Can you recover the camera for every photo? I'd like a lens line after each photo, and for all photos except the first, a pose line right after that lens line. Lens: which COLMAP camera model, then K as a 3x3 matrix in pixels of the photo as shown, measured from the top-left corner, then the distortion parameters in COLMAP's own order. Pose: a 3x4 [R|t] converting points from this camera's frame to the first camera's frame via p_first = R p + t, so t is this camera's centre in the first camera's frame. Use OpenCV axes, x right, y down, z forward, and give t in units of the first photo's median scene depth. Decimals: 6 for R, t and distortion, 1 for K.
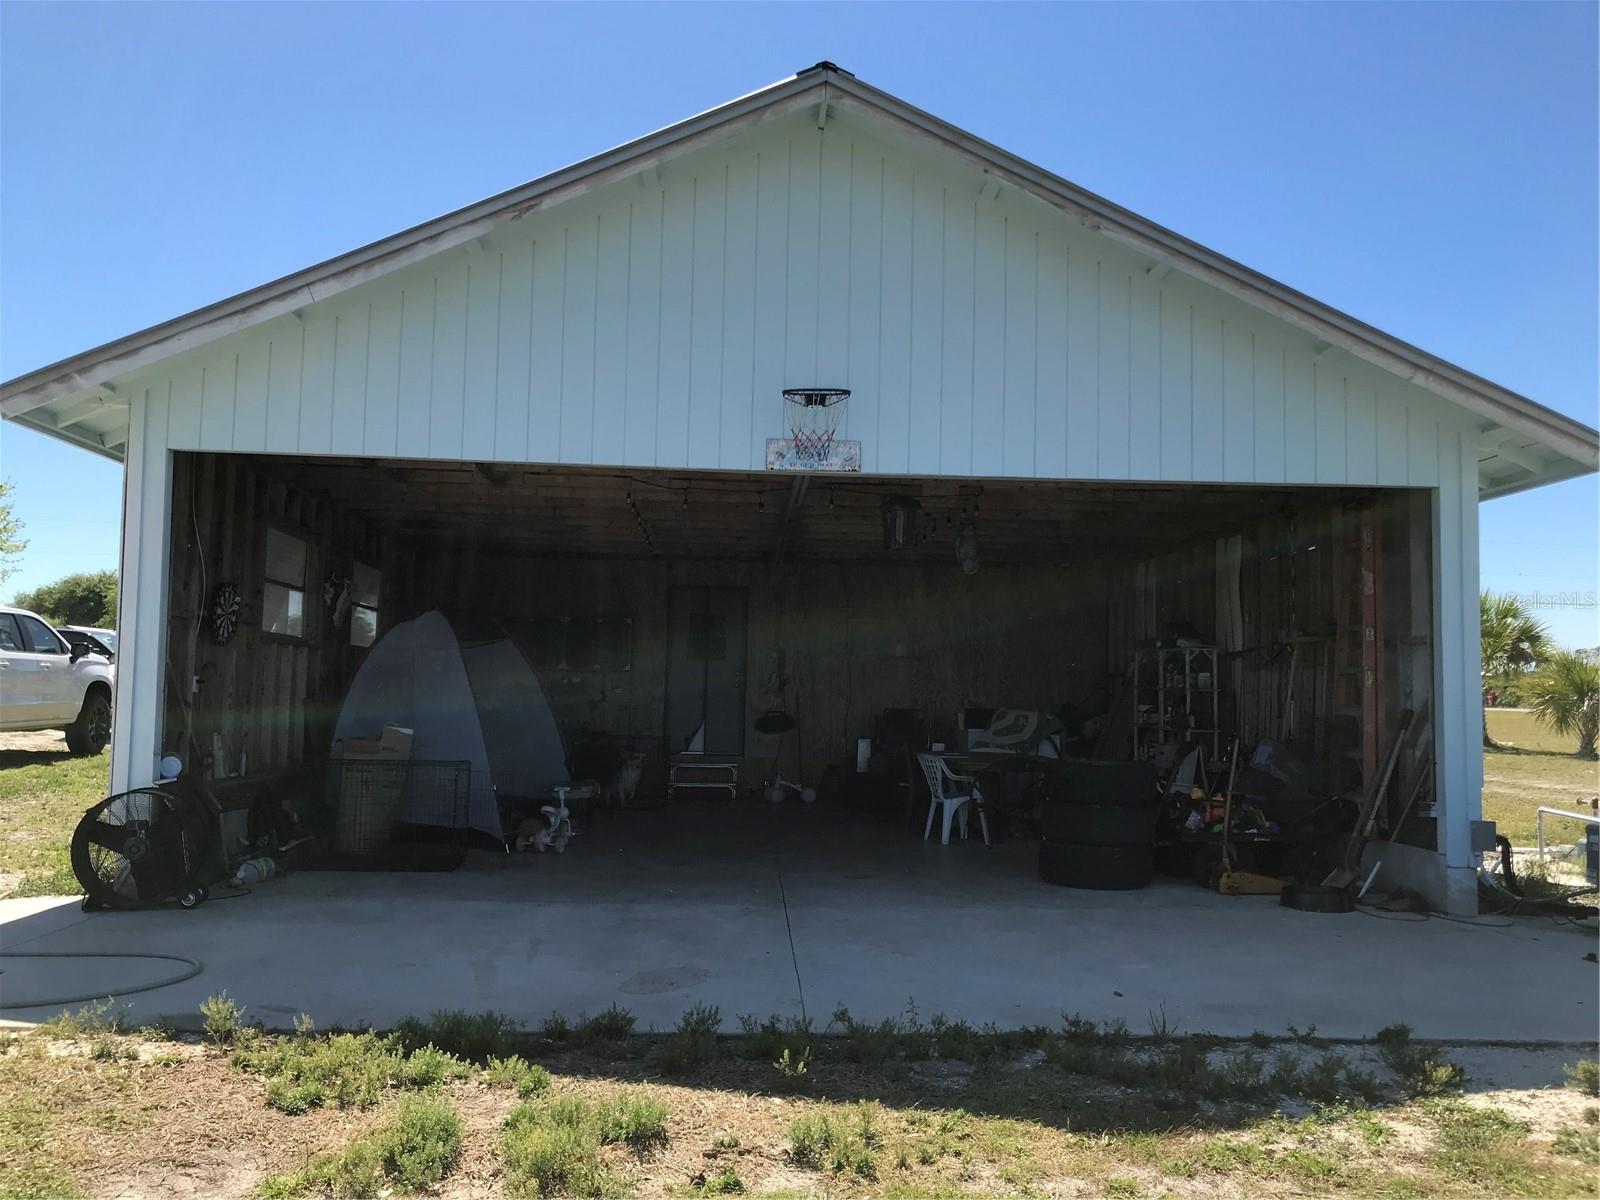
lens RADIAL K [[1316.3, 0, 794.3], [0, 1316.3, 602.5], [0, 0, 1]] dist [0.038725, -0.044022]
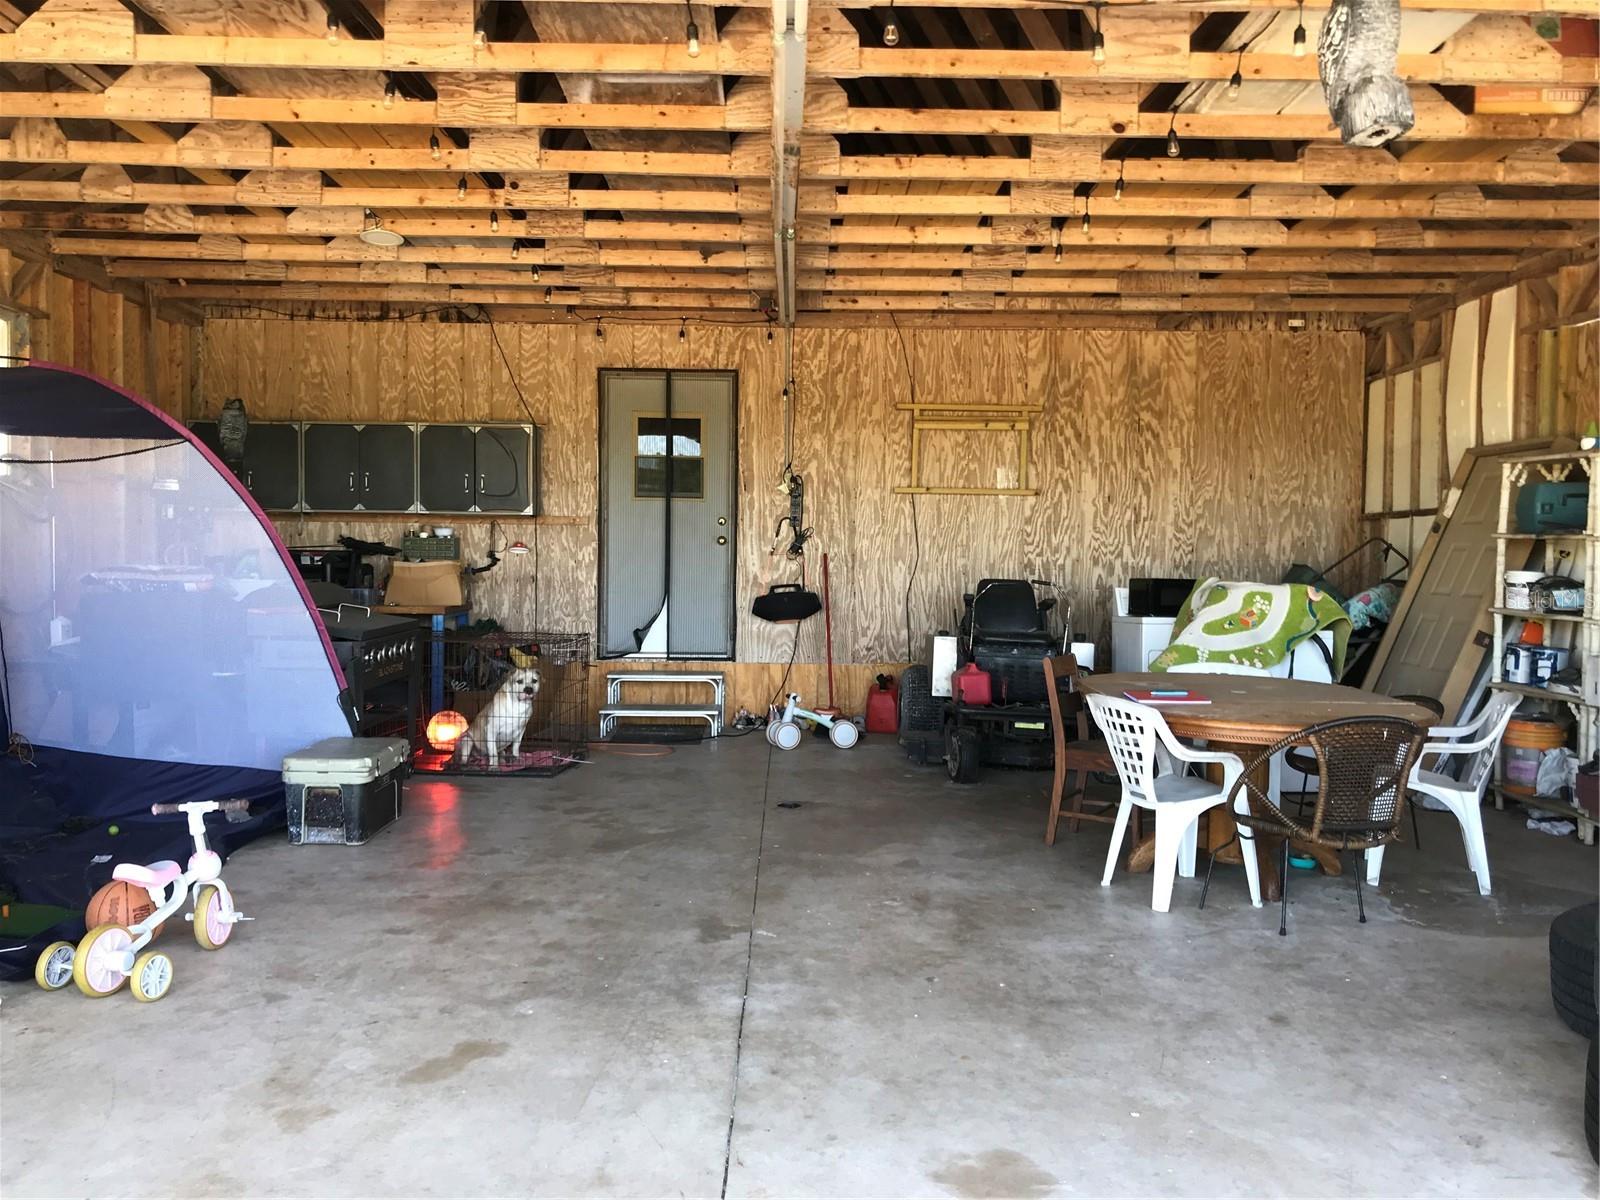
lens RADIAL K [[1316.3, 0, 801.7], [0, 1316.3, 609.4], [0, 0, 1]] dist [0.038725, -0.044022]
pose [[0.999552, -0.005595, -0.029393, 0.009374], [0.008838, 0.993739, 0.111373, 0.029326], [0.028586, -0.111583, 0.993344, 0.430267]]
